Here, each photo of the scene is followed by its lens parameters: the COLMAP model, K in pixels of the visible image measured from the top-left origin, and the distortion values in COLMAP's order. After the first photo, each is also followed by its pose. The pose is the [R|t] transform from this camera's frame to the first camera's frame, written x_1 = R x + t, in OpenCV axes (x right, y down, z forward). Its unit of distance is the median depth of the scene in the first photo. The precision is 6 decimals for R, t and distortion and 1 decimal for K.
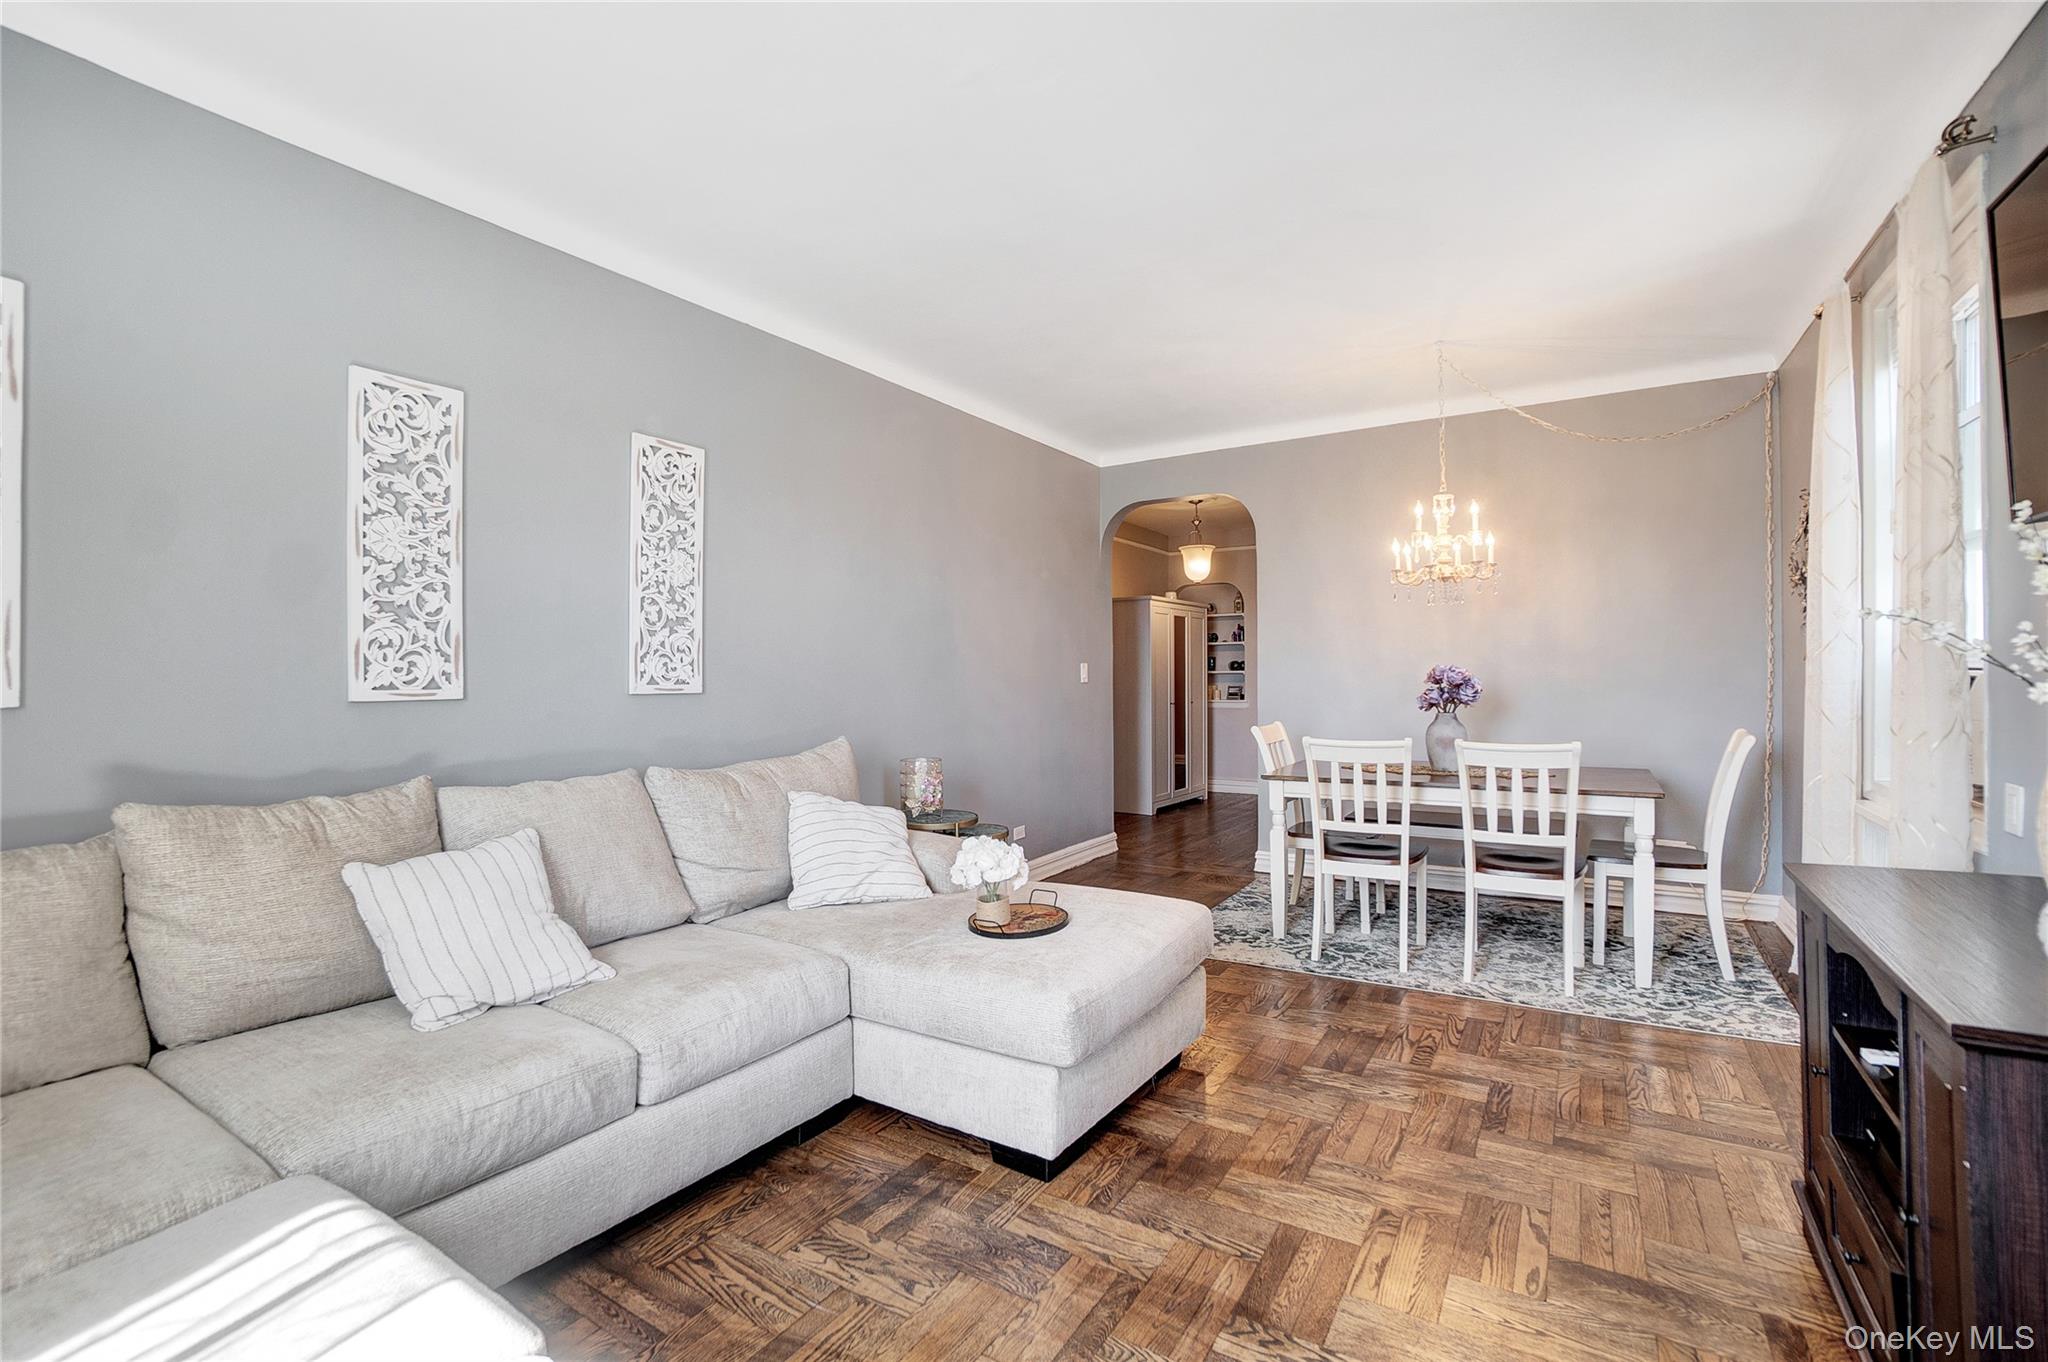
lens RADIAL K [[917.8, 0, 991.8], [0, 917.8, 675.3], [0, 0, 1]] dist [-0.067539, 0.027655]
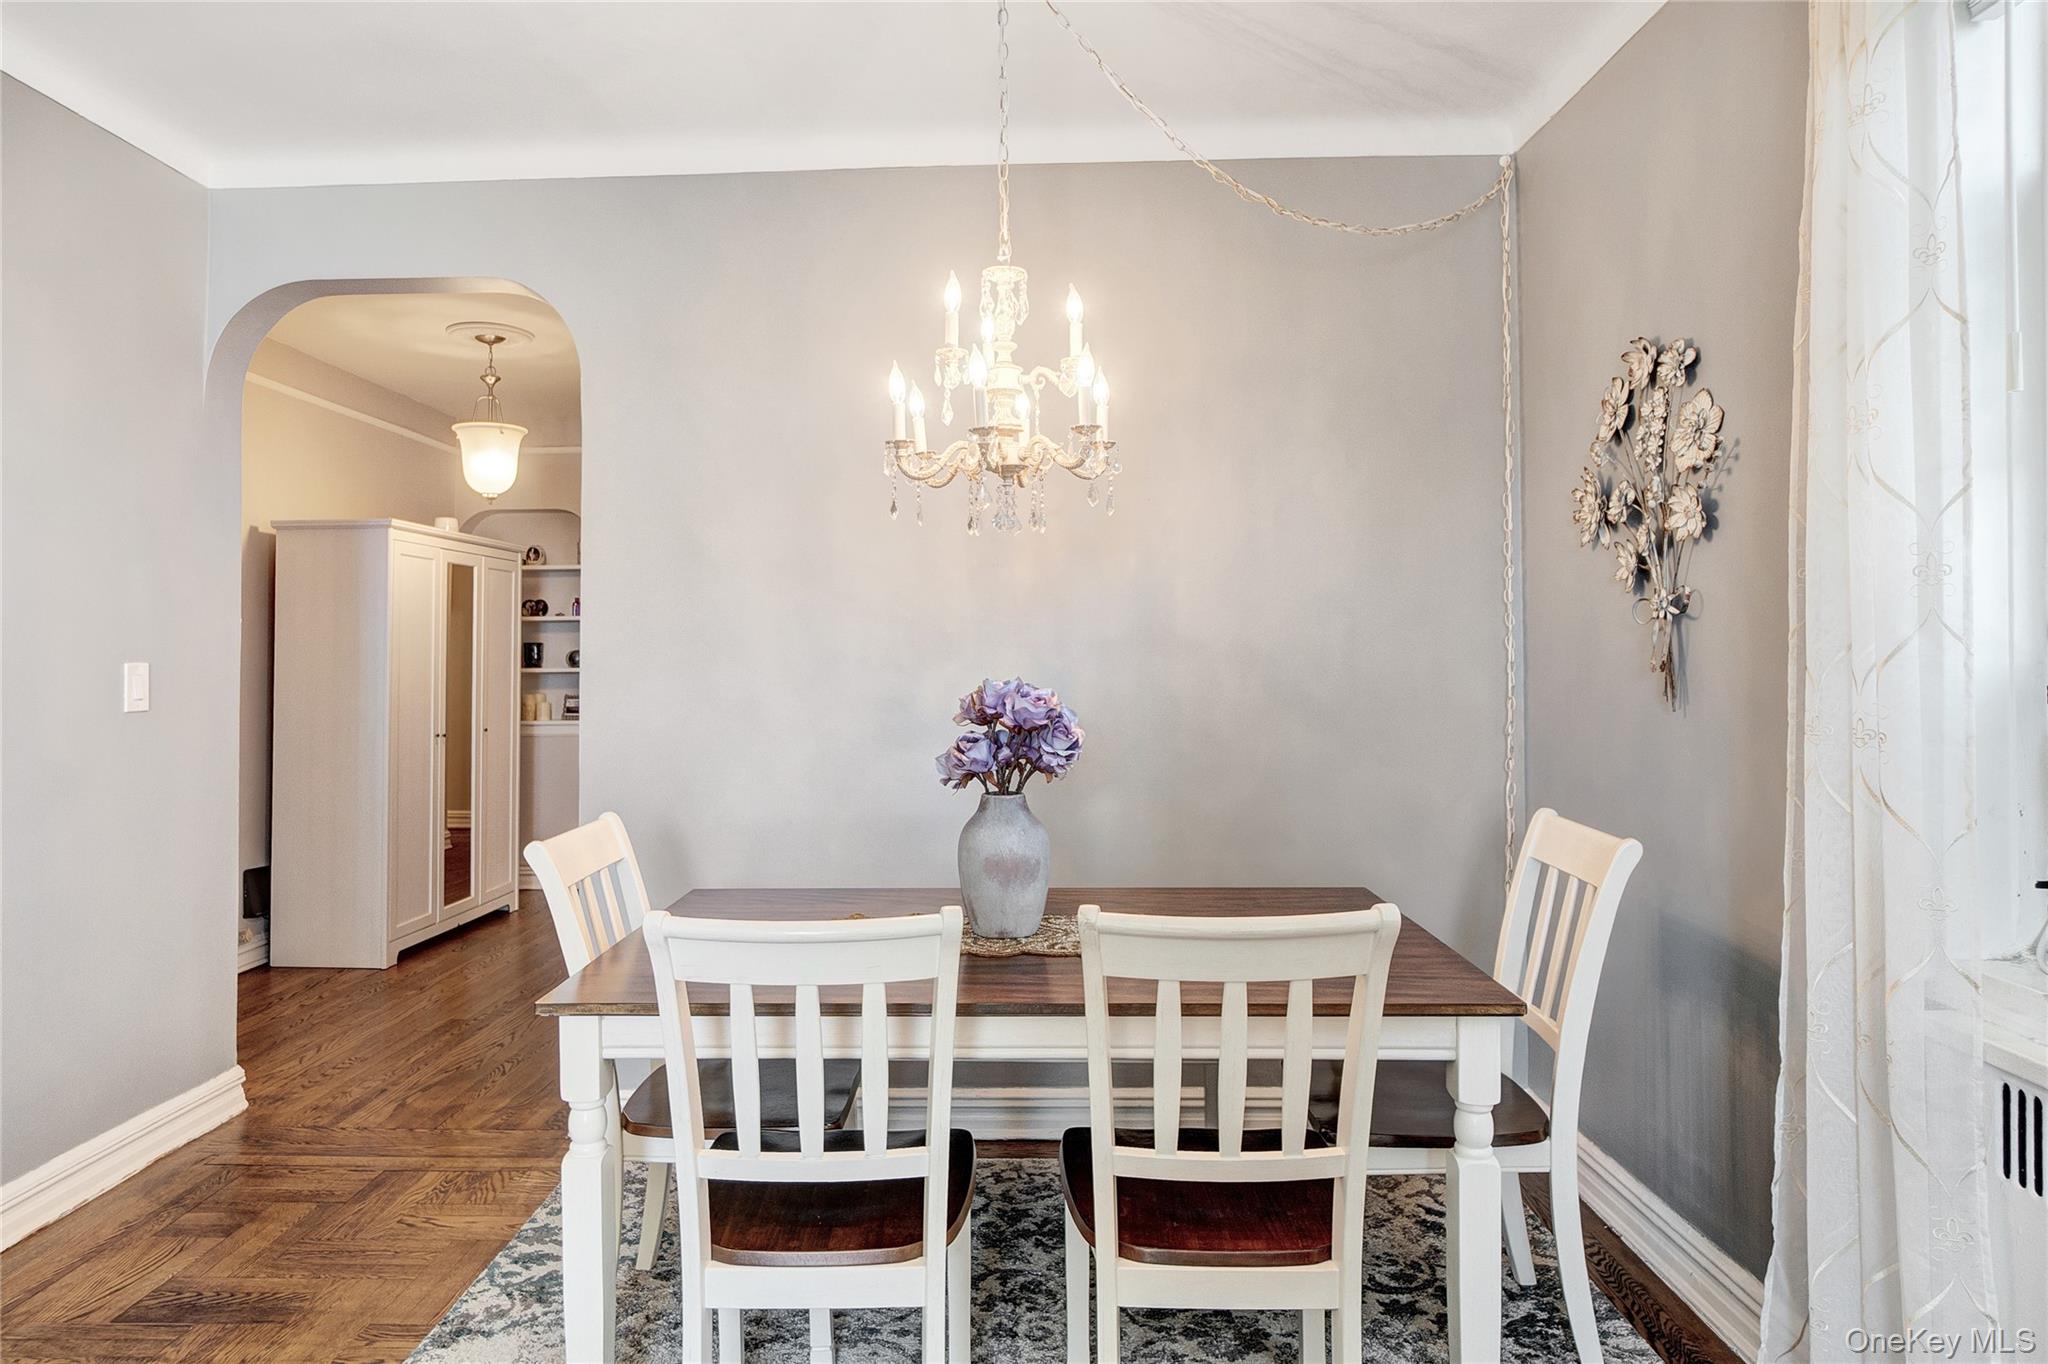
lens RADIAL K [[1211.2, 0, 1017.6], [0, 1211.2, 640.1], [0, 0, 1]] dist [-0.025161, -0.001077]
pose [[0.838728, 0.009780, 0.544462, 0.200912], [-0.000397, 0.999849, -0.017349, -0.019727], [-0.544550, 0.014335, 0.838606, 0.522201]]
